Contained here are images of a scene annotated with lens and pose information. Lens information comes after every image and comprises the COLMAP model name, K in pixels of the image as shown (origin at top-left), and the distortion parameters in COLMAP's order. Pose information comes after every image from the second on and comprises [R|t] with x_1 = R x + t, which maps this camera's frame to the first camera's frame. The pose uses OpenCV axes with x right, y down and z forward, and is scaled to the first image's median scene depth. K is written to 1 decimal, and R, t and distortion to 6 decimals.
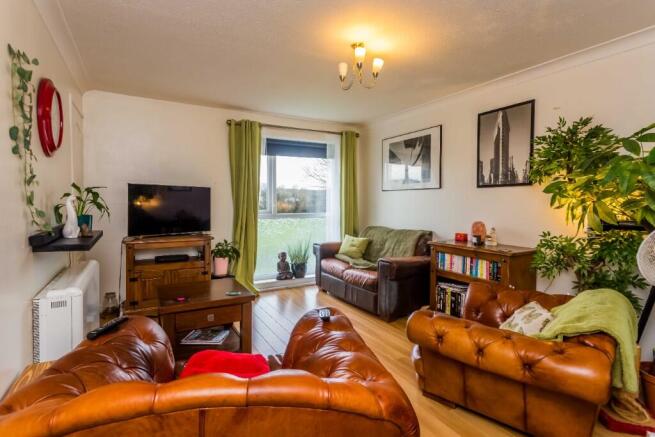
lens RADIAL K [[330.4, 0, 327.5], [0, 330.4, 218.5], [0, 0, 1]] dist [0.001614, 0.000344]
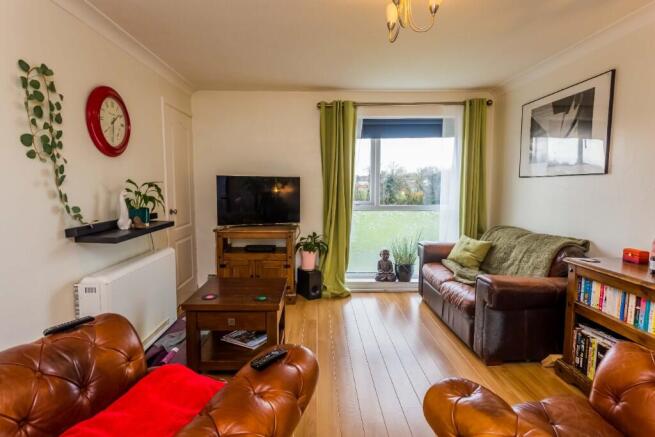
lens RADIAL K [[340.2, 0, 323.6], [0, 340.2, 218.3], [0, 0, 1]] dist [0.003414, 0.001051]
pose [[0.872891, 0.045420, -0.485797, 0.178048], [-0.023752, 0.998433, 0.050672, -0.025131], [0.487337, -0.032693, 0.872602, 0.162409]]
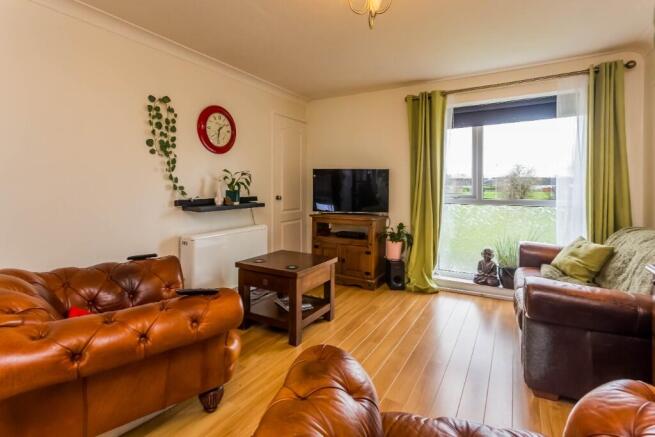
lens RADIAL K [[327.0, 0, 327.3], [0, 327.0, 197.1], [0, 0, 1]] dist [0.001680, 0.000617]
pose [[0.494137, 0.023511, -0.869066, 0.391806], [-0.048440, 0.998826, -0.000521, -0.000456], [0.868033, 0.042355, 0.494696, 0.335785]]
